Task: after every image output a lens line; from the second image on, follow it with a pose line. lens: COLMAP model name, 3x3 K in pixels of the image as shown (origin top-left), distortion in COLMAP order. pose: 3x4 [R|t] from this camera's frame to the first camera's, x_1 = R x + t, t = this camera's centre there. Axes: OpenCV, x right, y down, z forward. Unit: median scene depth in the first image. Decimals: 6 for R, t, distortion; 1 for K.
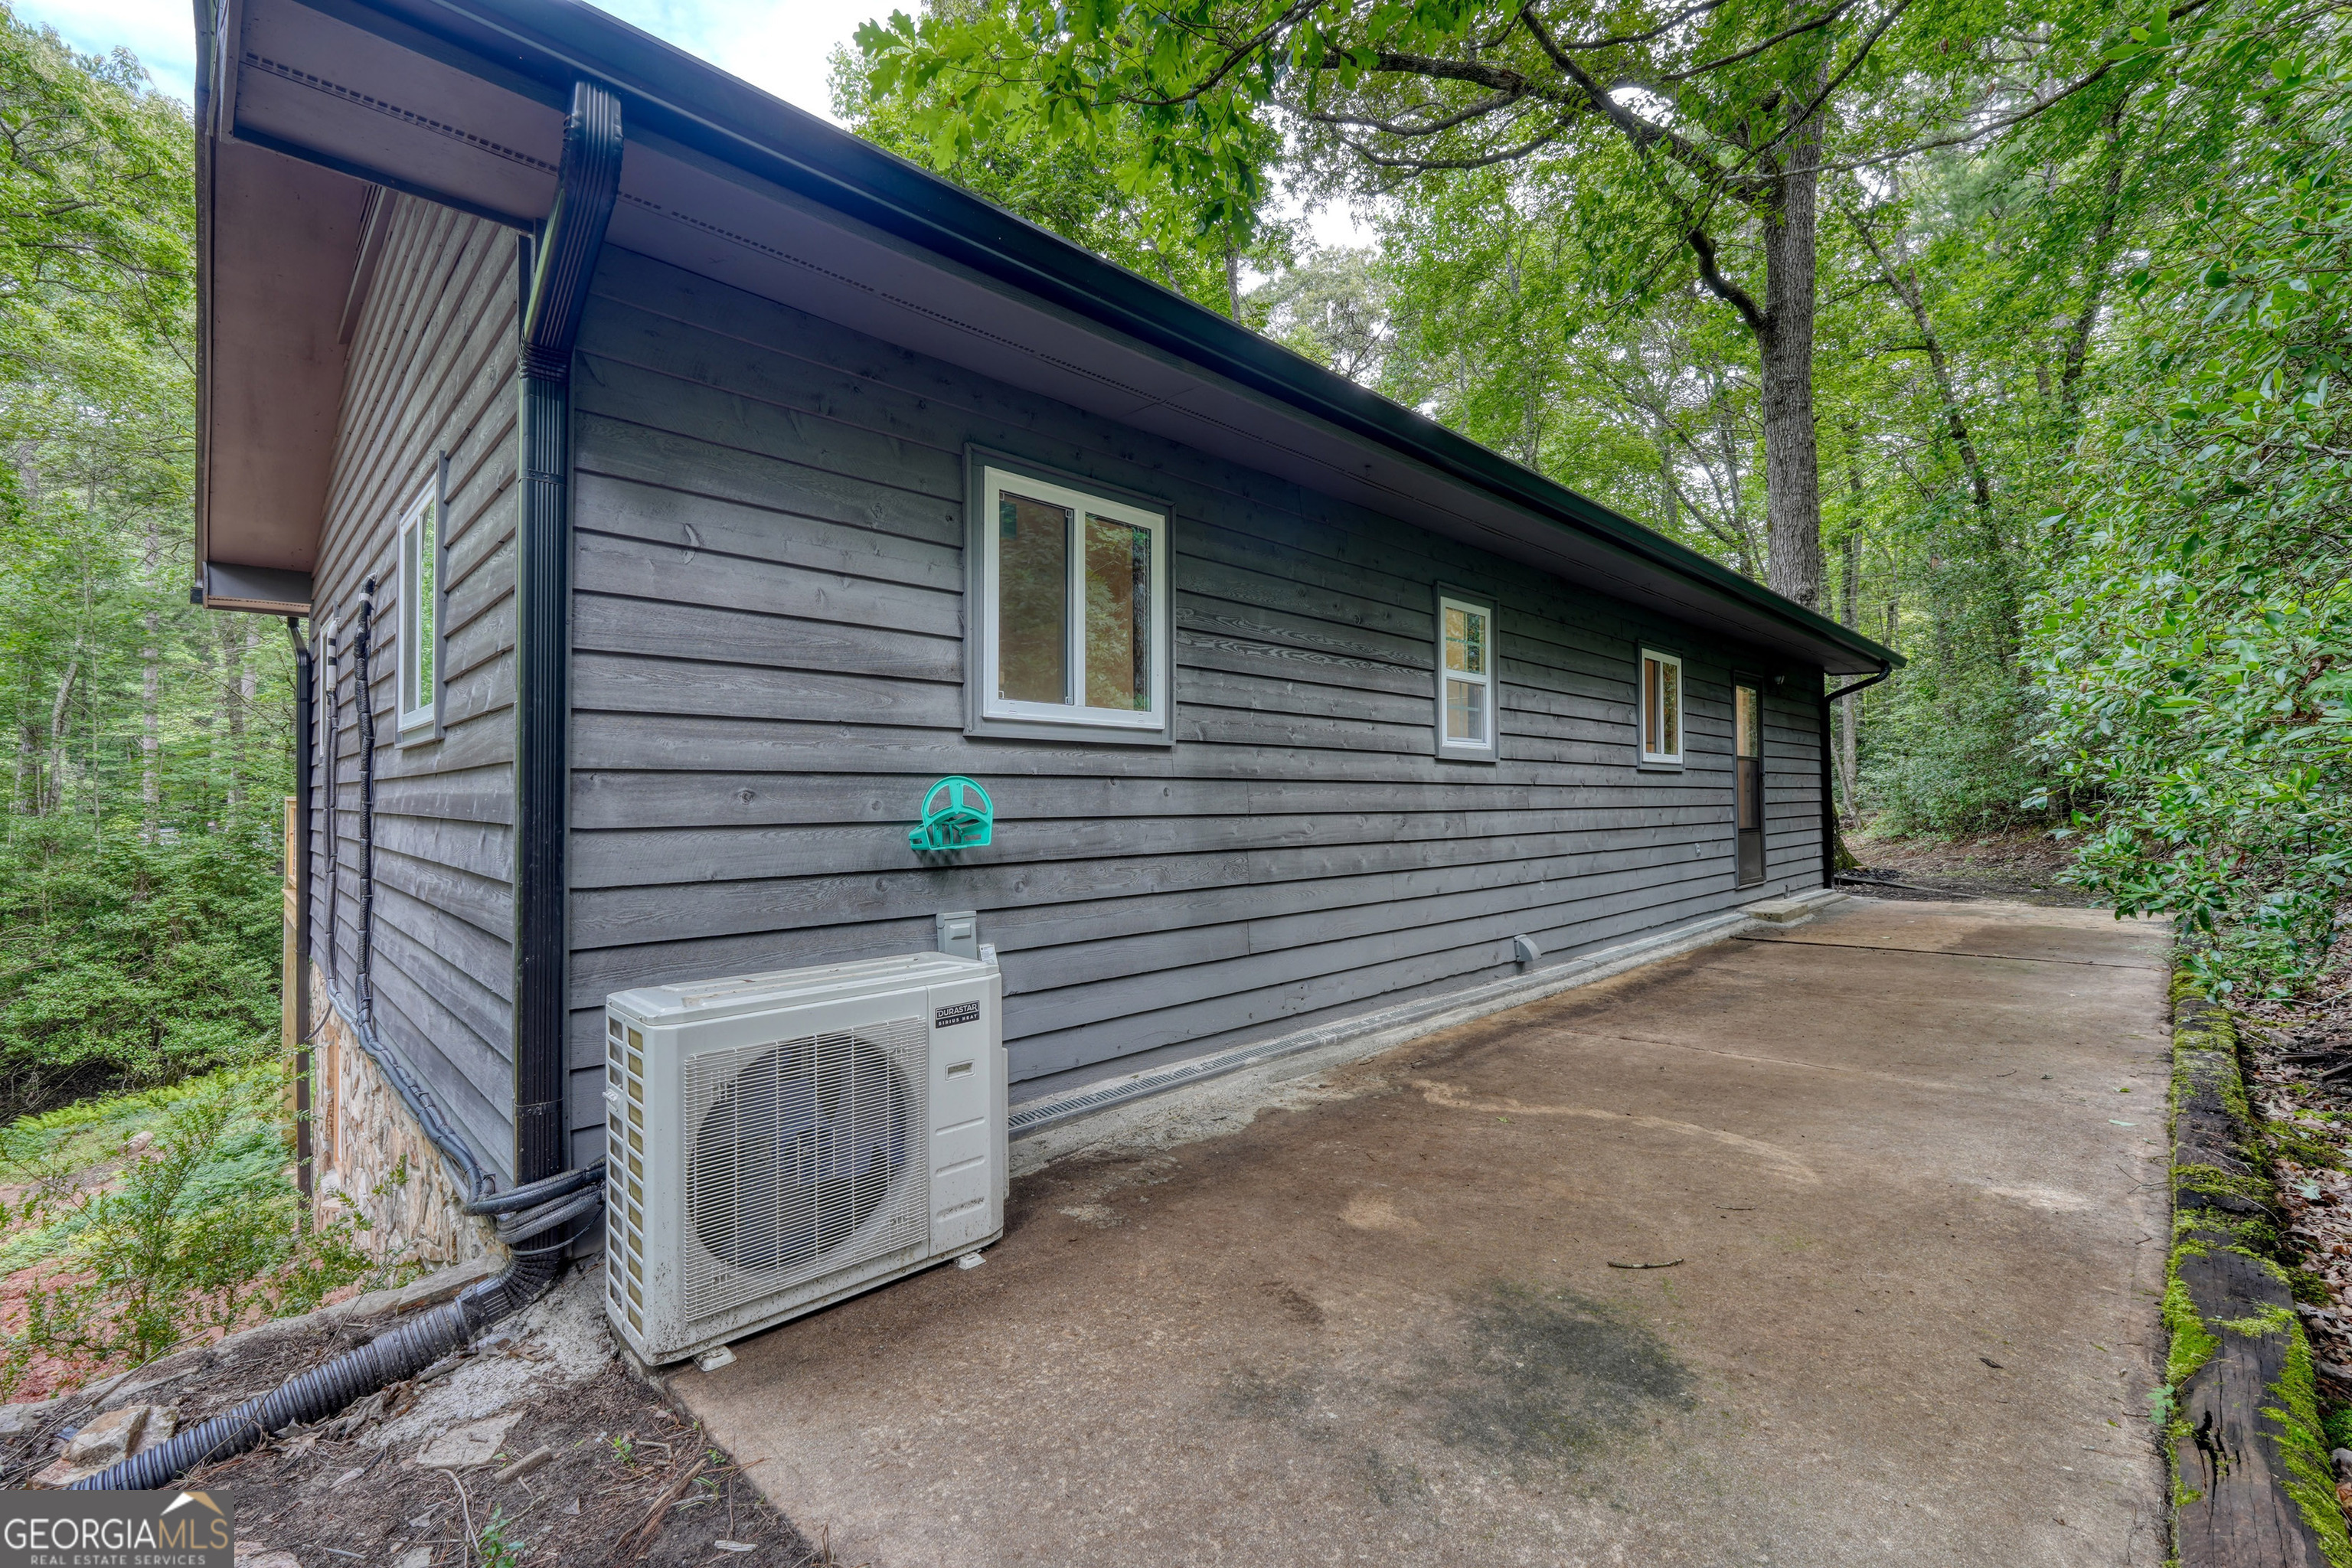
lens RADIAL K [[999.8, 0, 1173.6], [0, 999.8, 786.2], [0, 0, 1]] dist [-0.004503, 0.001626]
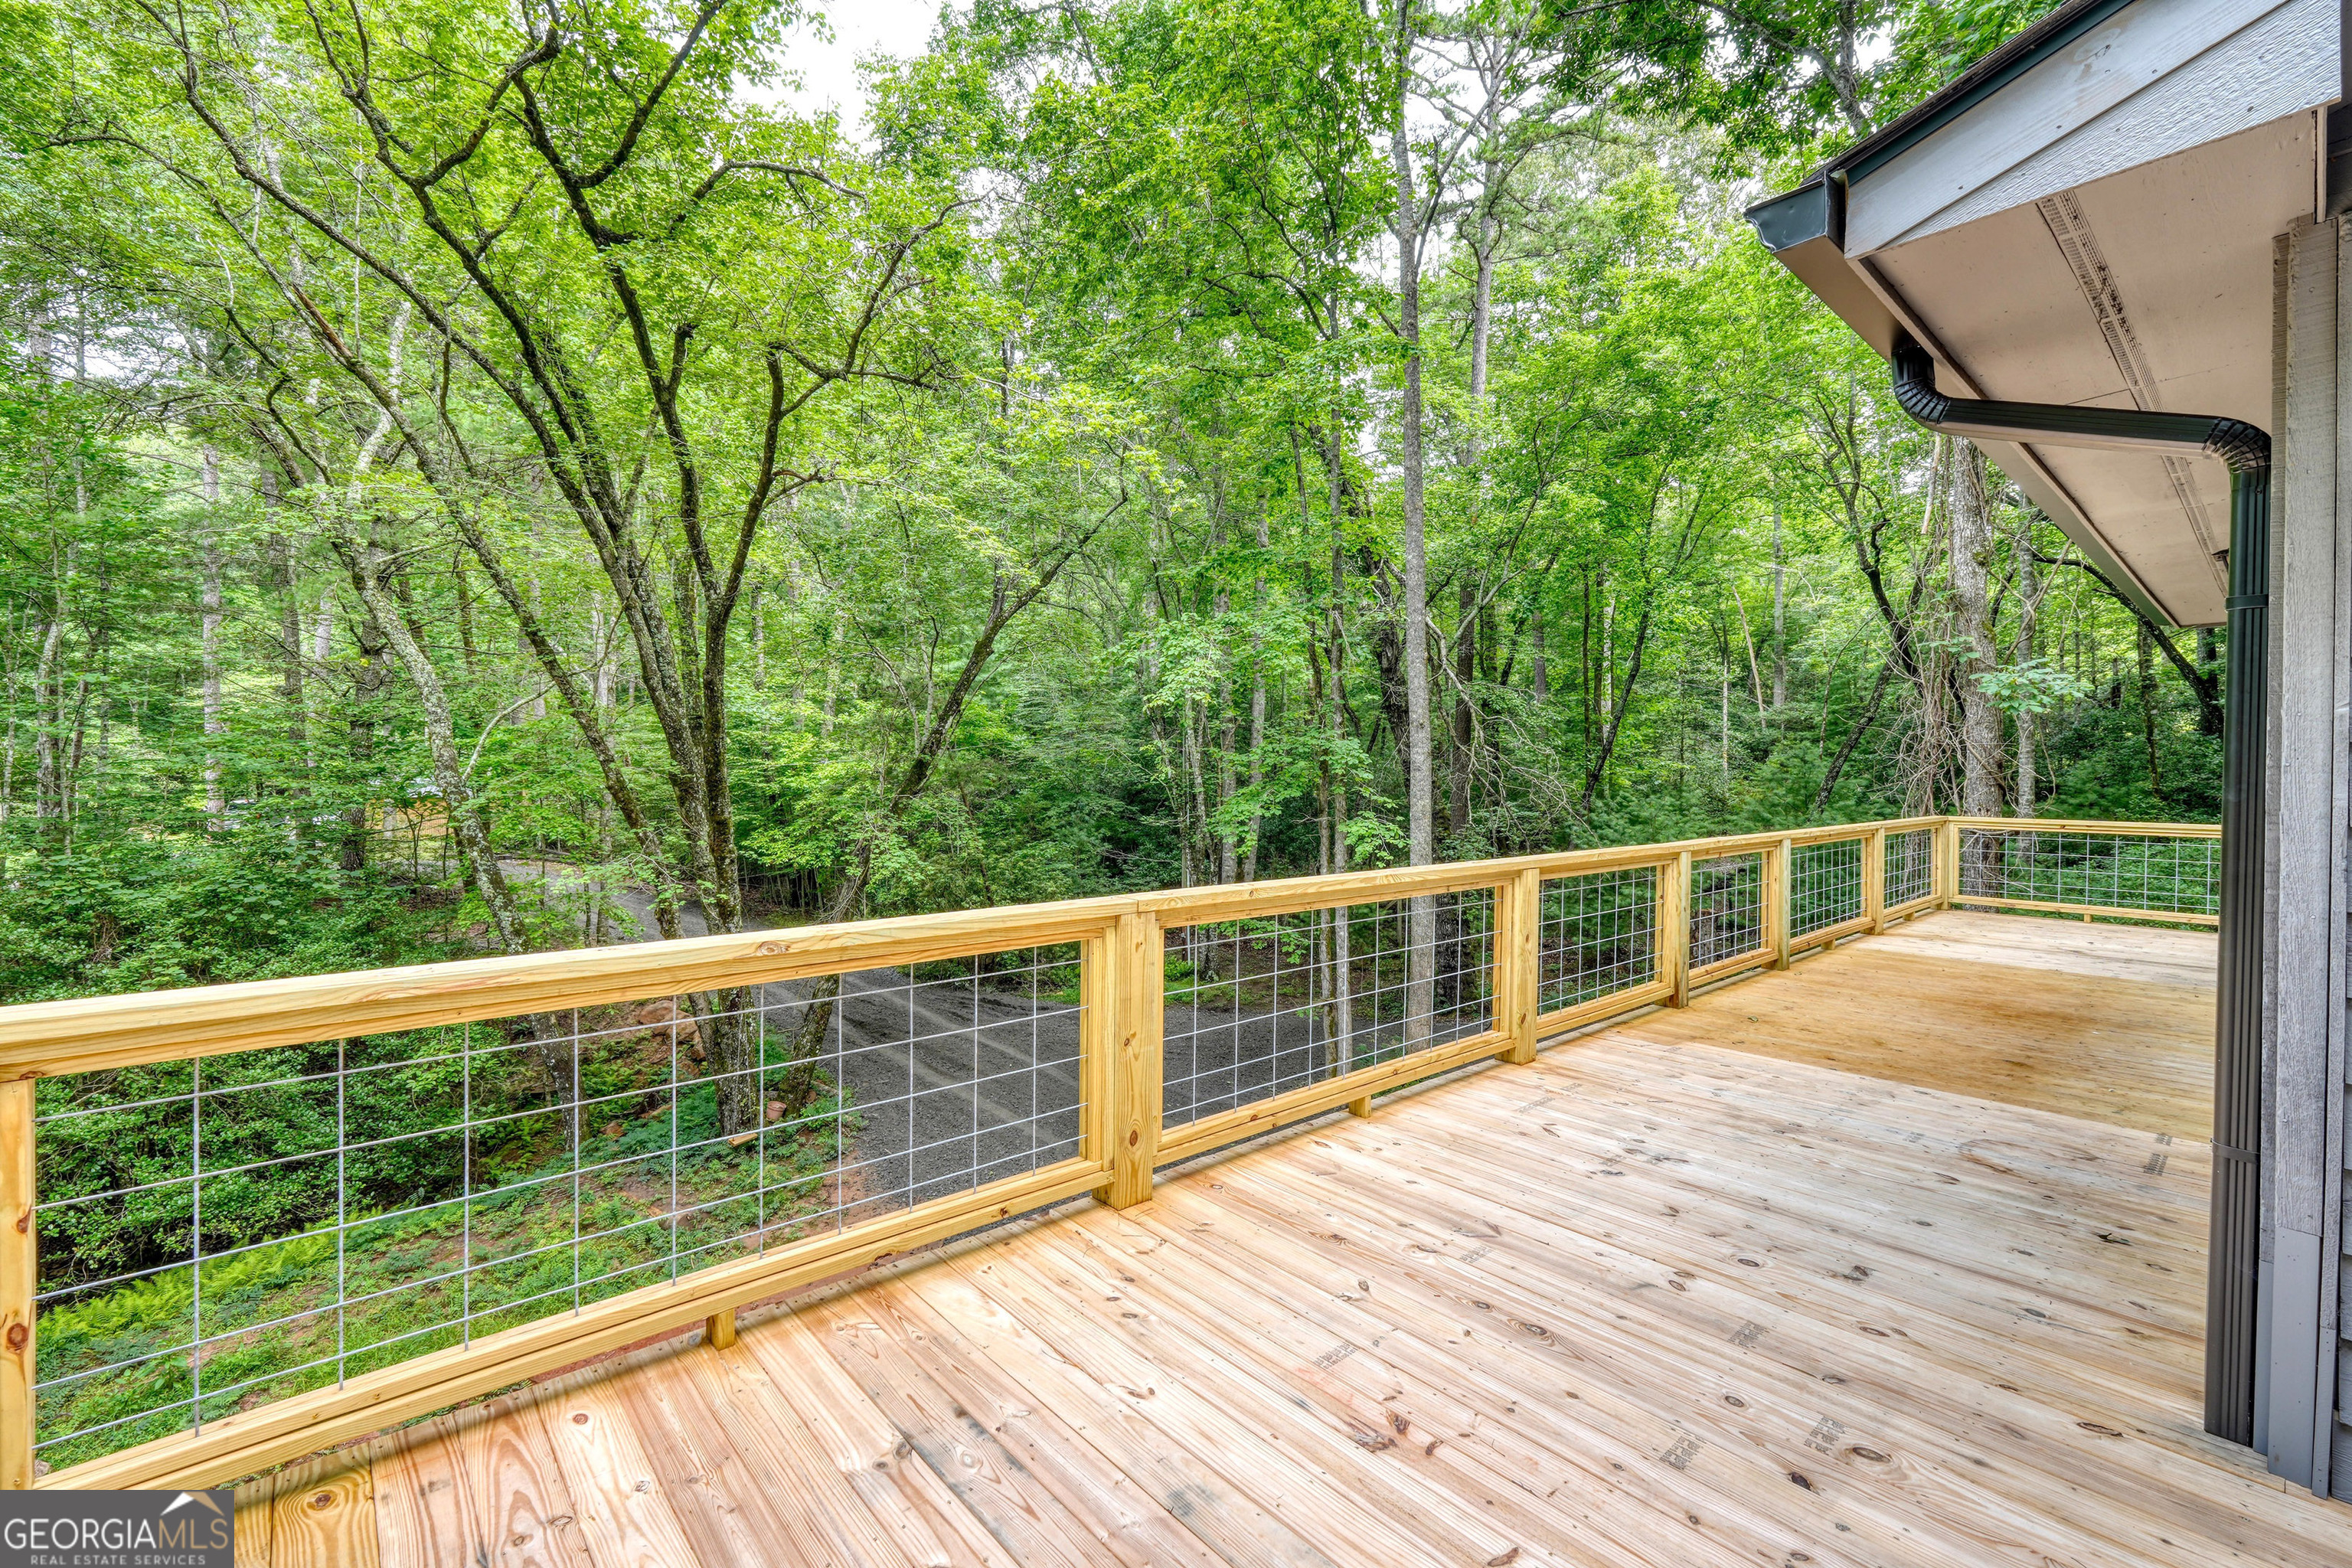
lens RADIAL K [[999.8, 0, 1177.4], [0, 999.8, 786.1], [0, 0, 1]] dist [-0.004503, 0.001626]
pose [[0.998294, 0.002942, -0.058322, -0.327903], [-0.001814, 0.999810, 0.019392, -0.008706], [0.058368, -0.019253, 0.998109, 0.417867]]
